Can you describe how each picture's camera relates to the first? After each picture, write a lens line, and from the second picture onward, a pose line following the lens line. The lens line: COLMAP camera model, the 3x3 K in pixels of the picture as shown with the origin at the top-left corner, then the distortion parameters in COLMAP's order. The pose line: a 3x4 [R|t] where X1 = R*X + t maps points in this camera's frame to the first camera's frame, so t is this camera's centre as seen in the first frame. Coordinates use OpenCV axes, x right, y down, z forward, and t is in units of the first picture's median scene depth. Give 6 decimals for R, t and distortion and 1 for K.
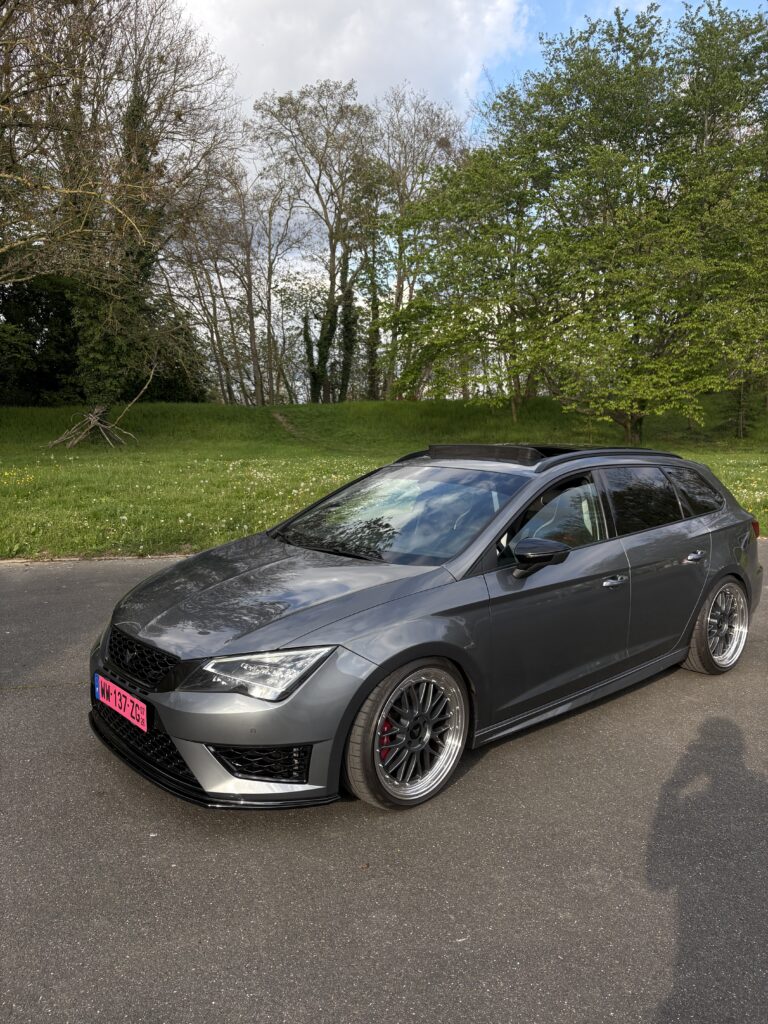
lens RADIAL K [[899.4, 0, 378.1], [0, 899.4, 515.9], [0, 0, 1]] dist [0.015521, -0.041207]
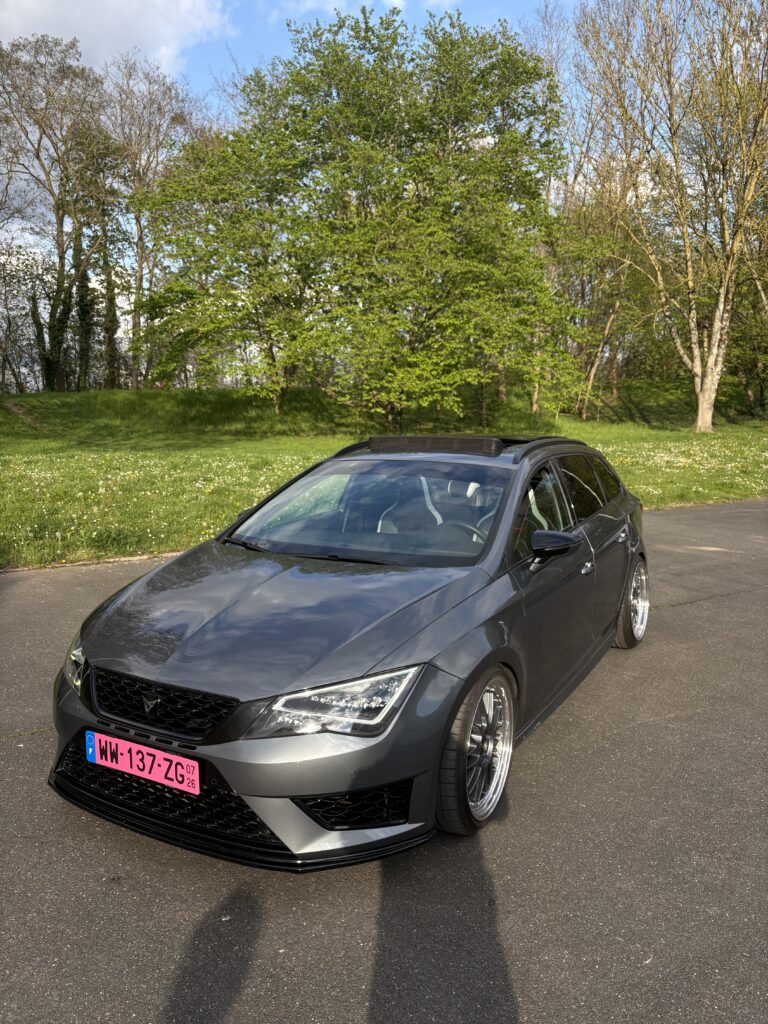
lens RADIAL K [[899.4, 0, 378.6], [0, 899.4, 508.2], [0, 0, 1]] dist [0.015521, -0.041207]
pose [[0.927280, -0.042768, 0.371919, -0.118658], [0.041027, 0.999079, 0.012599, -0.008531], [-0.372115, 0.003576, 0.928180, 0.047346]]
